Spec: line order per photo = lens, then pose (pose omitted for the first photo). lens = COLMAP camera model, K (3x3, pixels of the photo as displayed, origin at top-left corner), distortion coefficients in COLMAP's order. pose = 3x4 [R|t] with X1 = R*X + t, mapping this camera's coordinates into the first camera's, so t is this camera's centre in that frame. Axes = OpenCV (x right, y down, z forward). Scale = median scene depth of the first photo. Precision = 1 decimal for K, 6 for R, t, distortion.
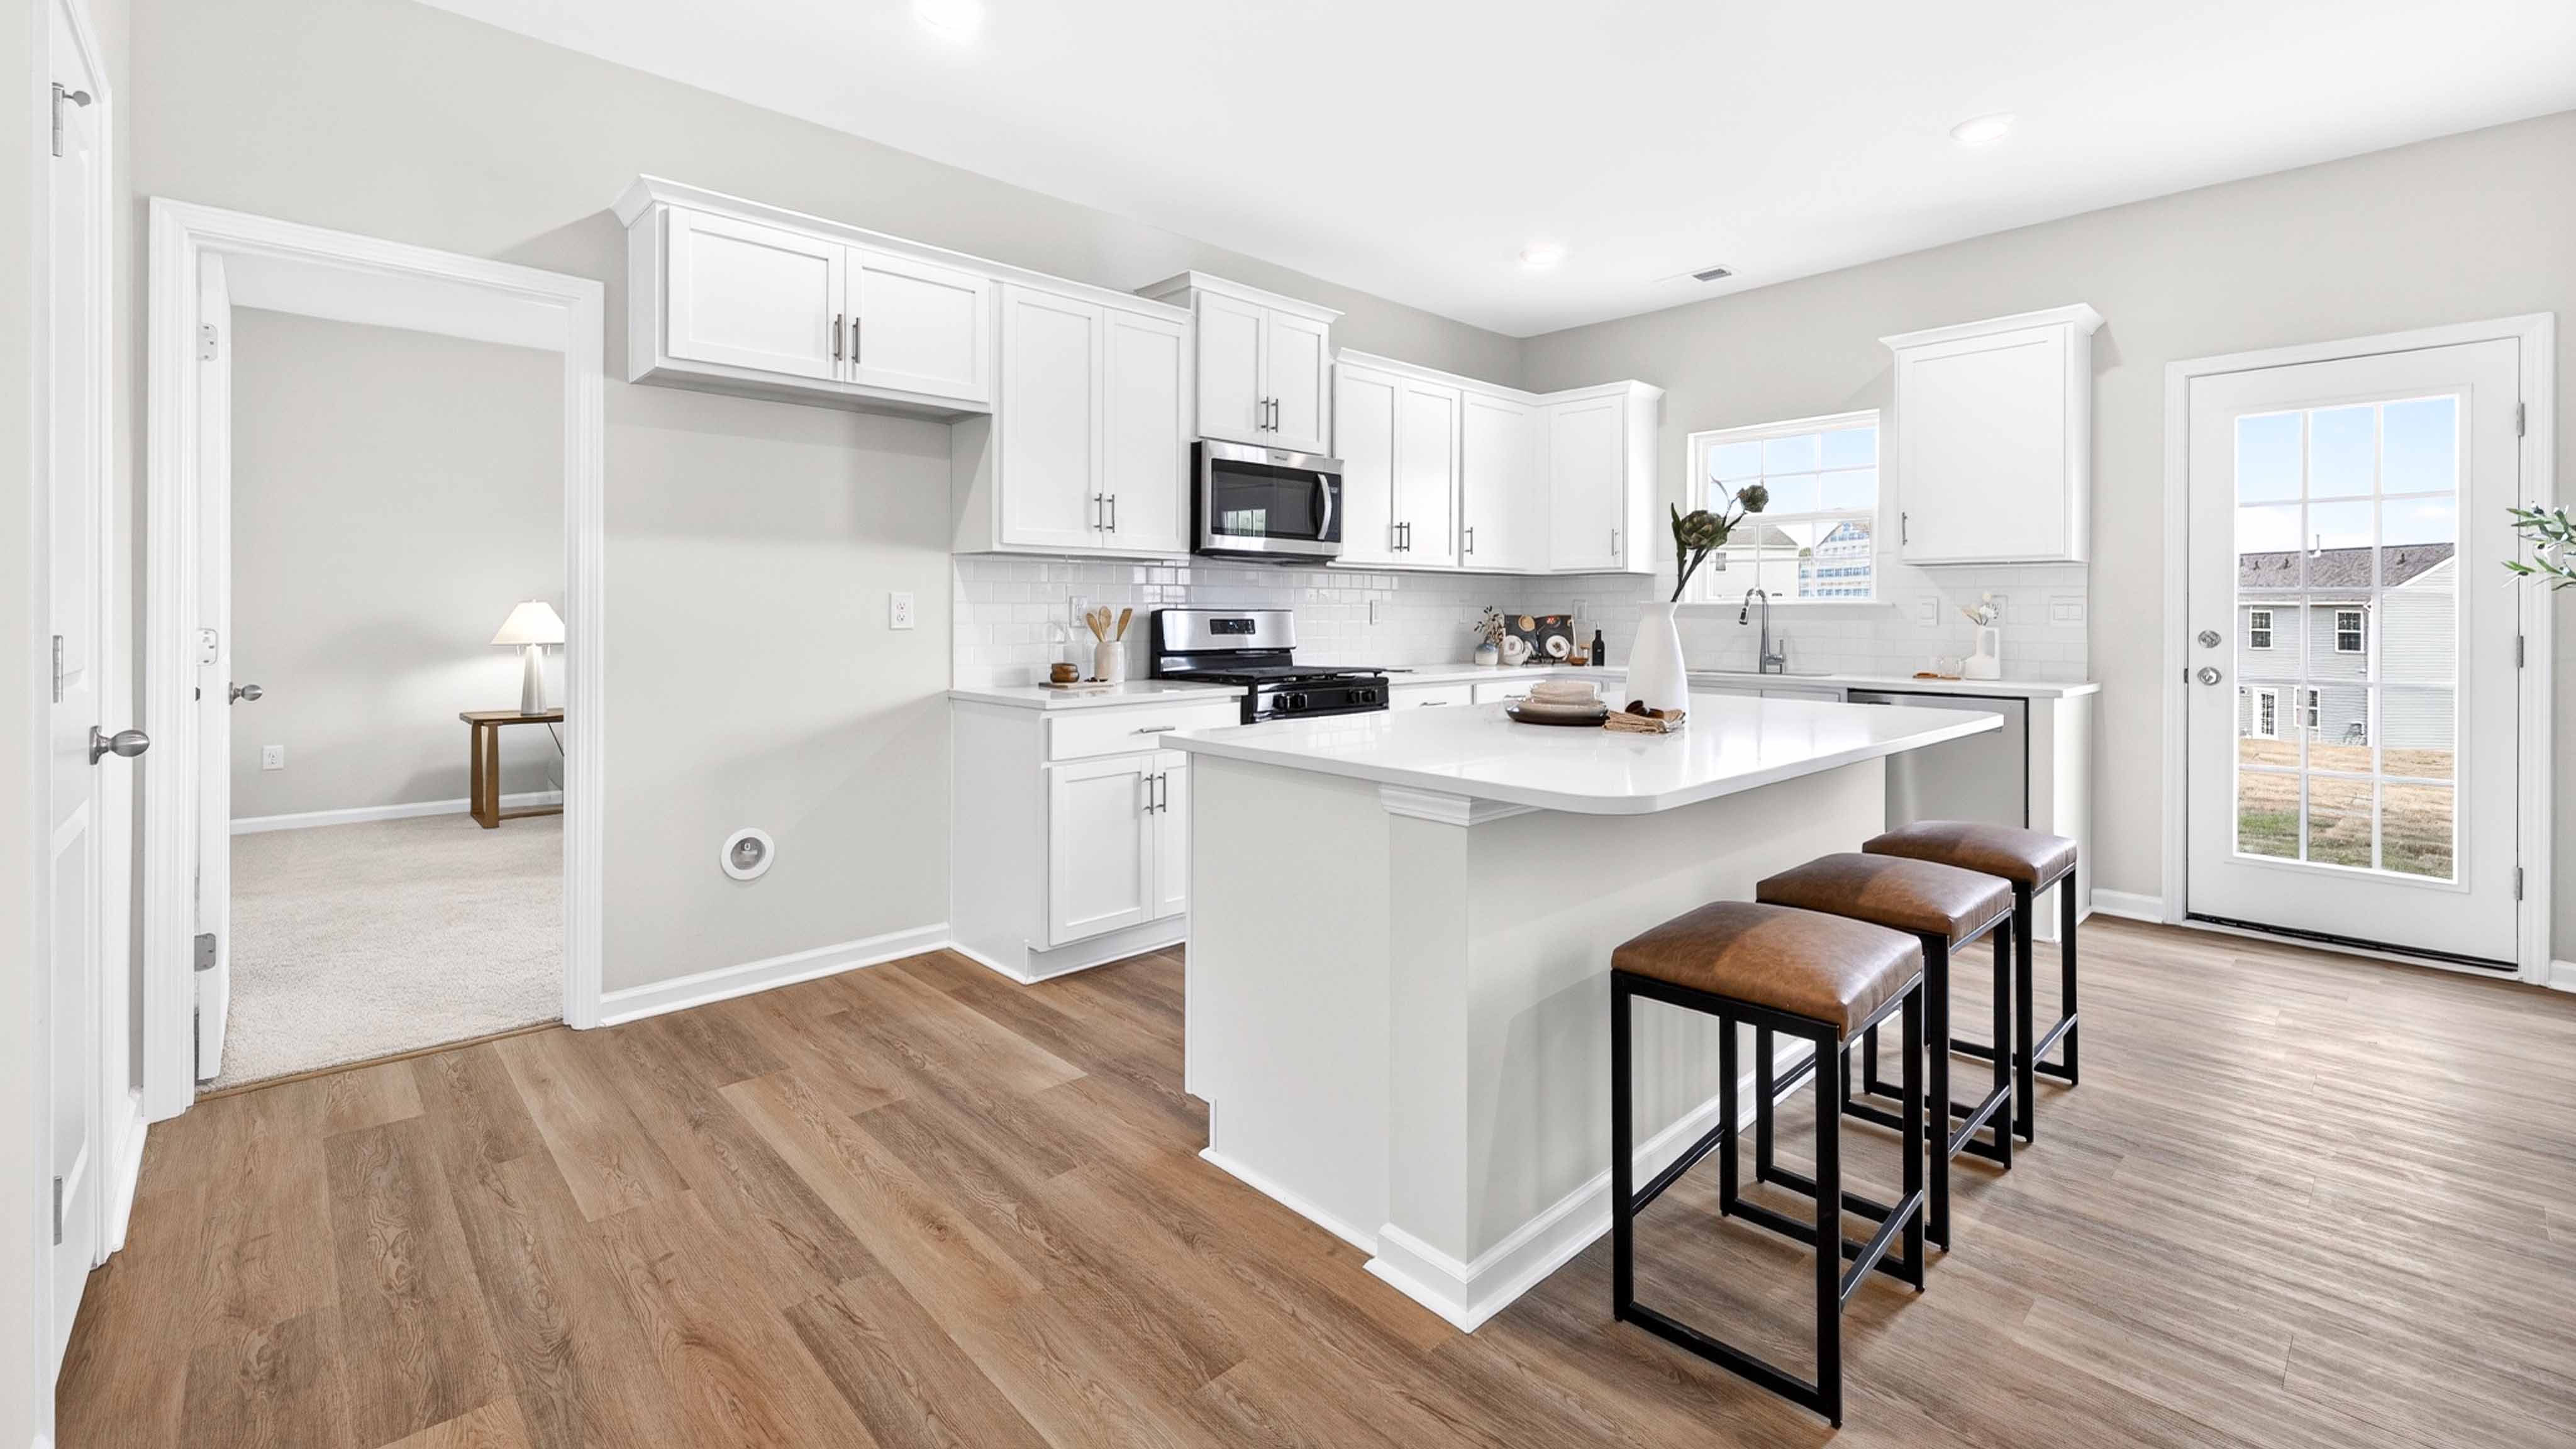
lens RADIAL K [[1074.4, 0, 1273.7], [0, 1074.4, 614.5], [0, 0, 1]] dist [0.001630, 0.000072]
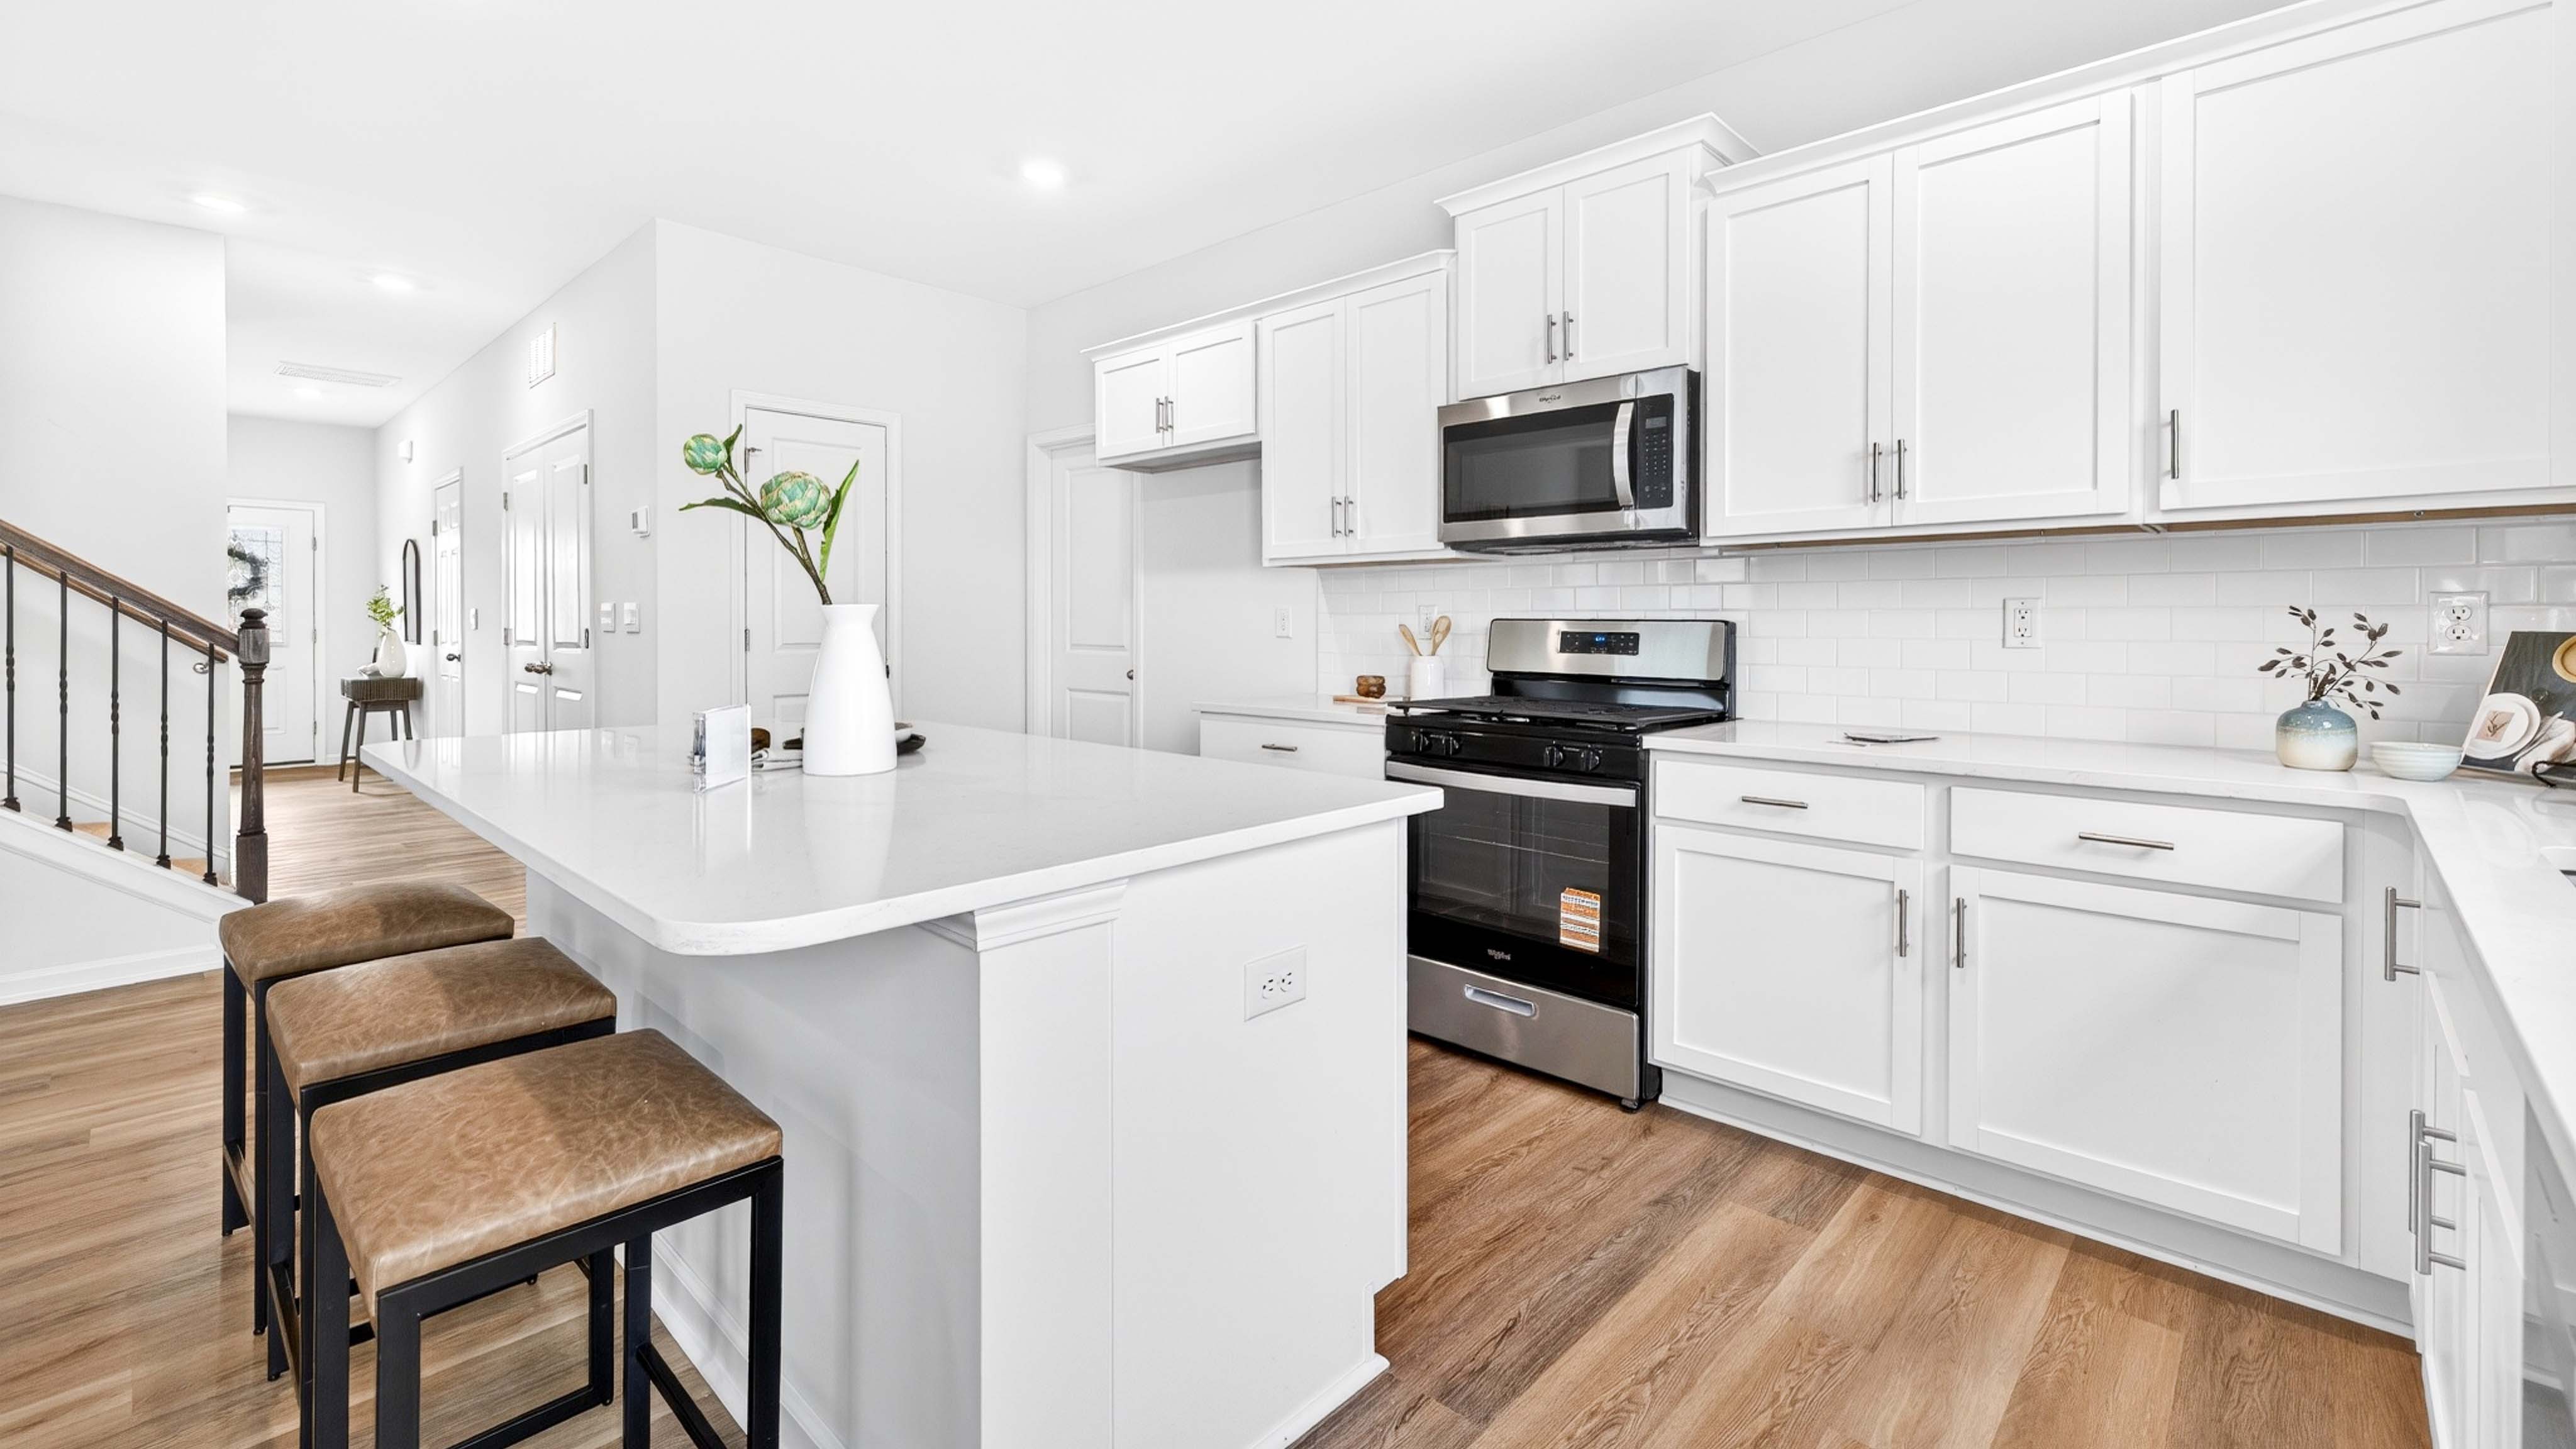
lens RADIAL K [[1085.3, 0, 1289.2], [0, 1085.3, 613.0], [0, 0, 1]] dist [0.001688, 0.000108]
pose [[0.061379, -0.001908, -0.998113, 0.718271], [0.003818, 0.999991, -0.001677, -0.008427], [0.998107, -0.003708, 0.061385, 0.819914]]
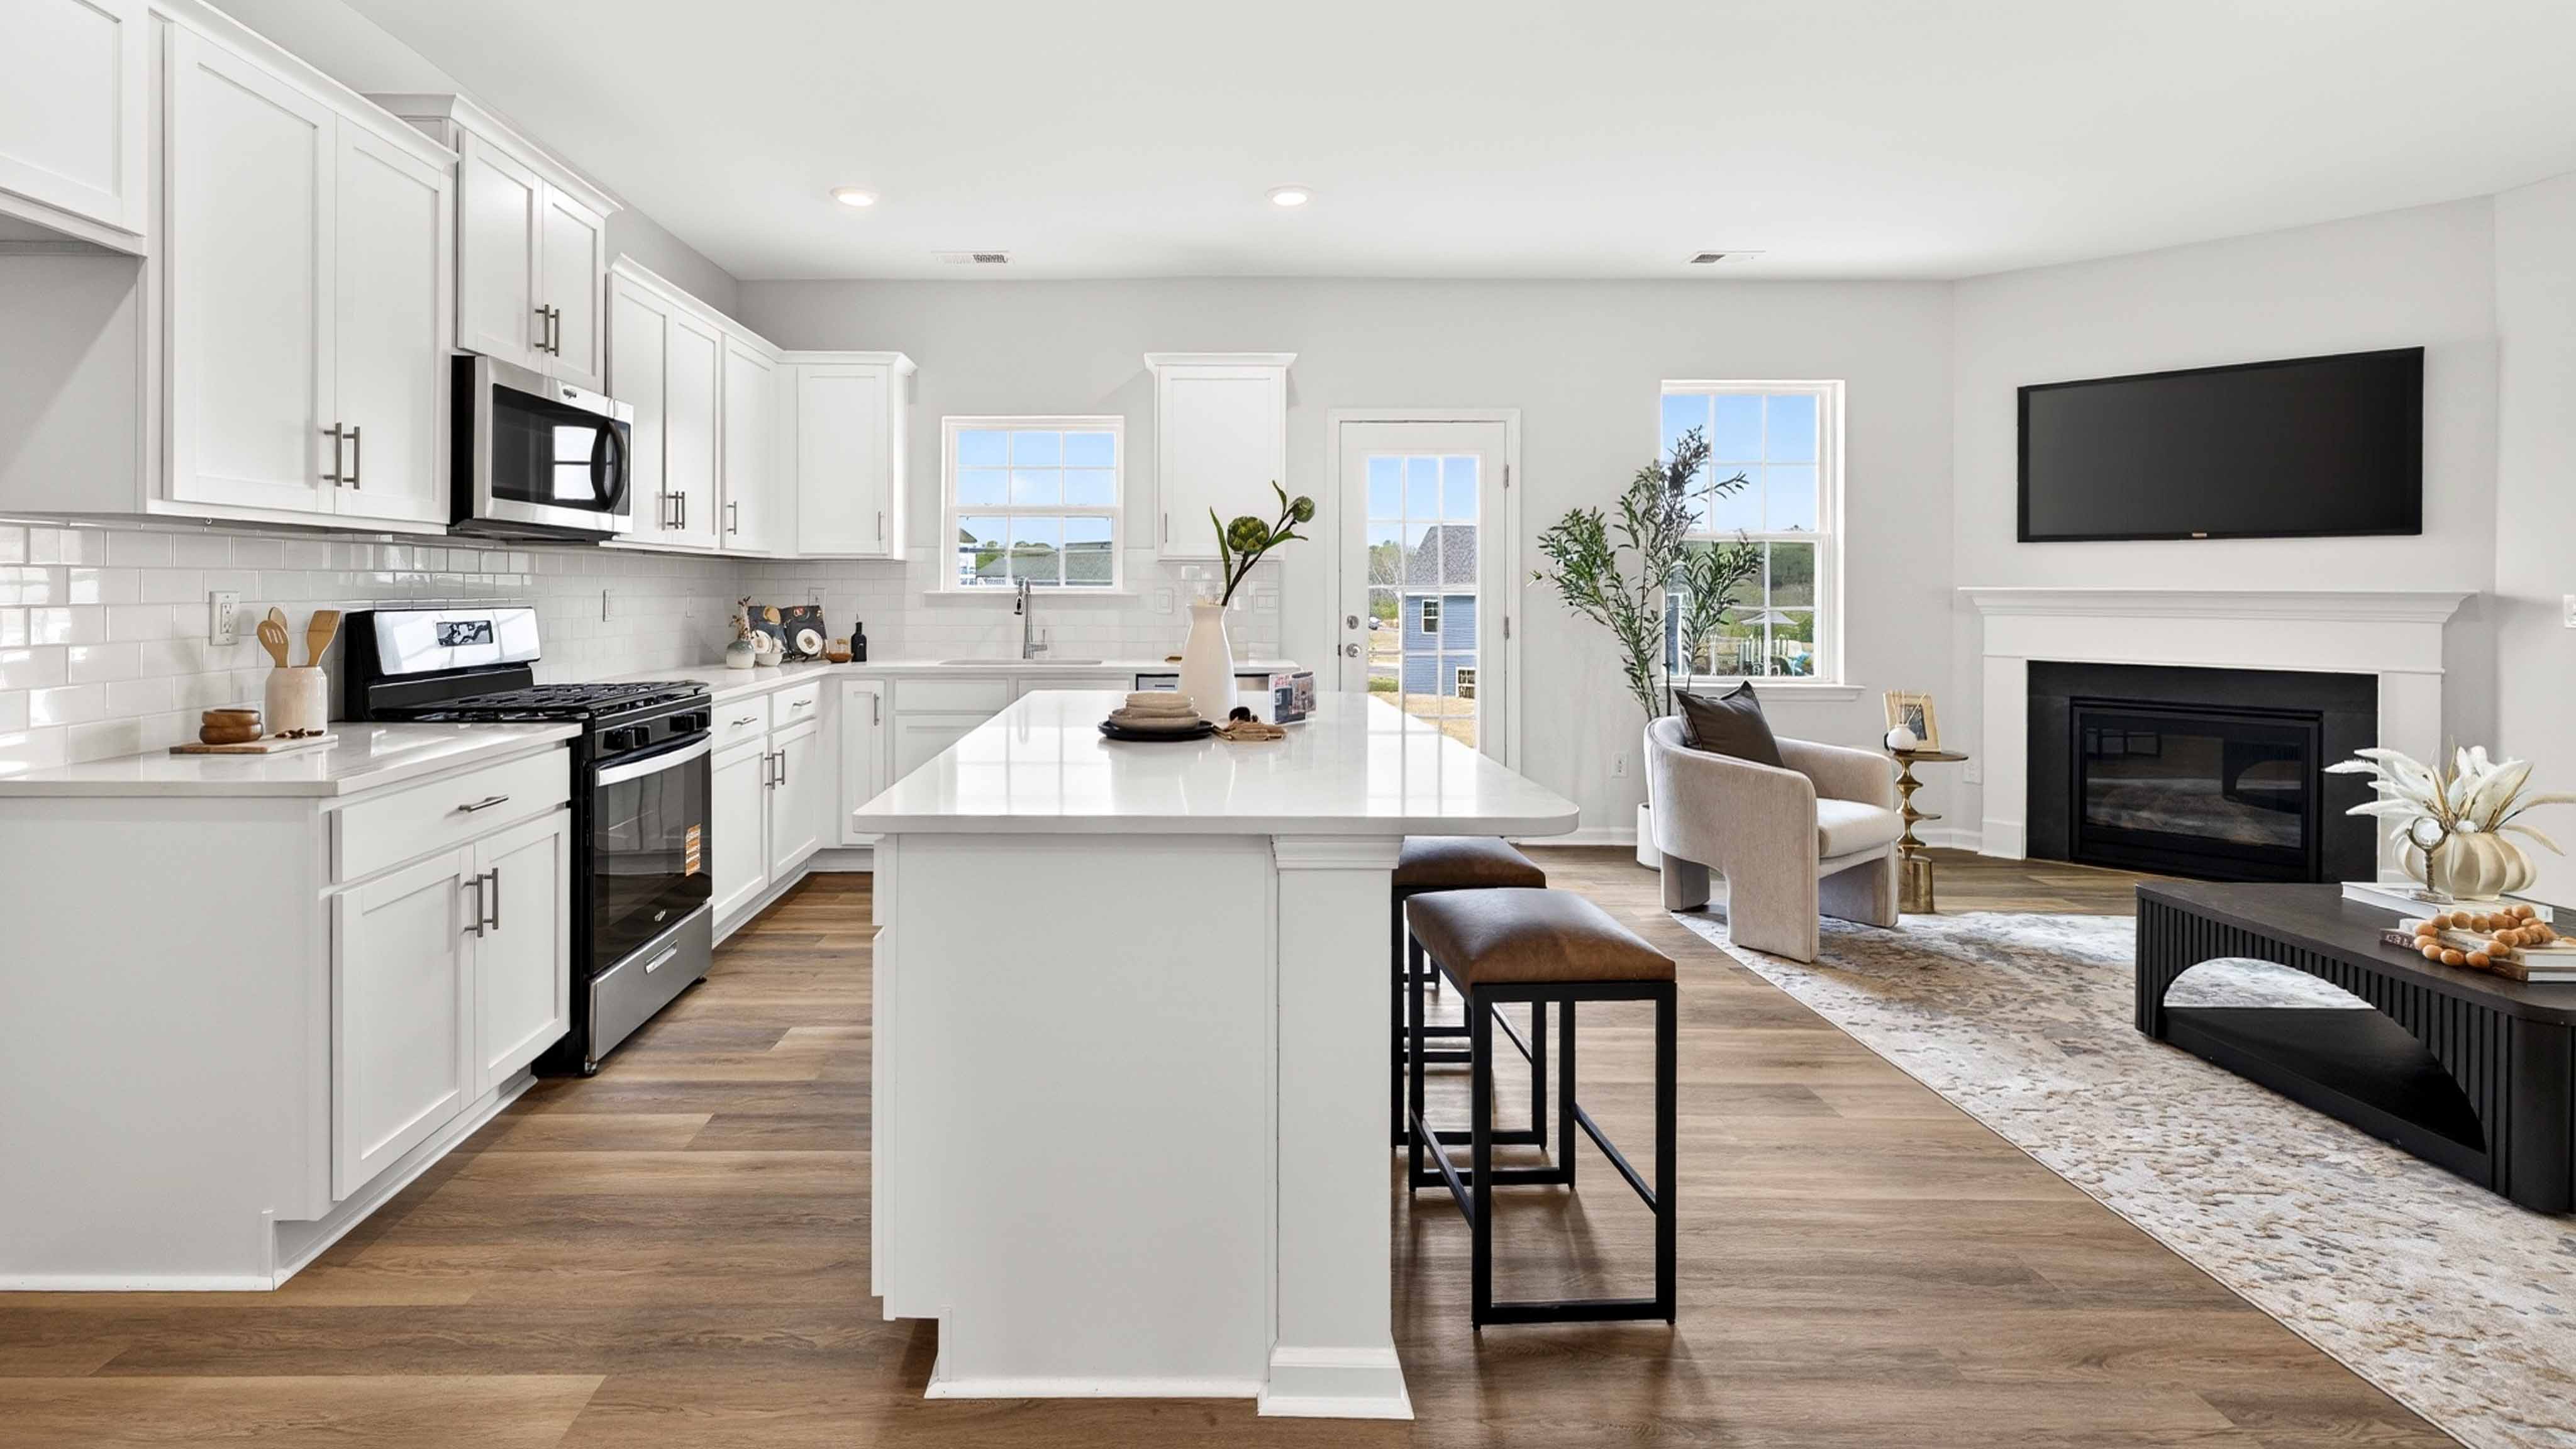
lens RADIAL K [[1136.7, 0, 1182.7], [0, 1136.7, 586.9], [0, 0, 1]] dist [0.002750, 0.000263]
pose [[0.681297, 0.000970, 0.732007, -0.277975], [0.000149, 0.999999, -0.001463, -0.018142], [-0.732007, 0.001106, 0.681296, 0.198411]]
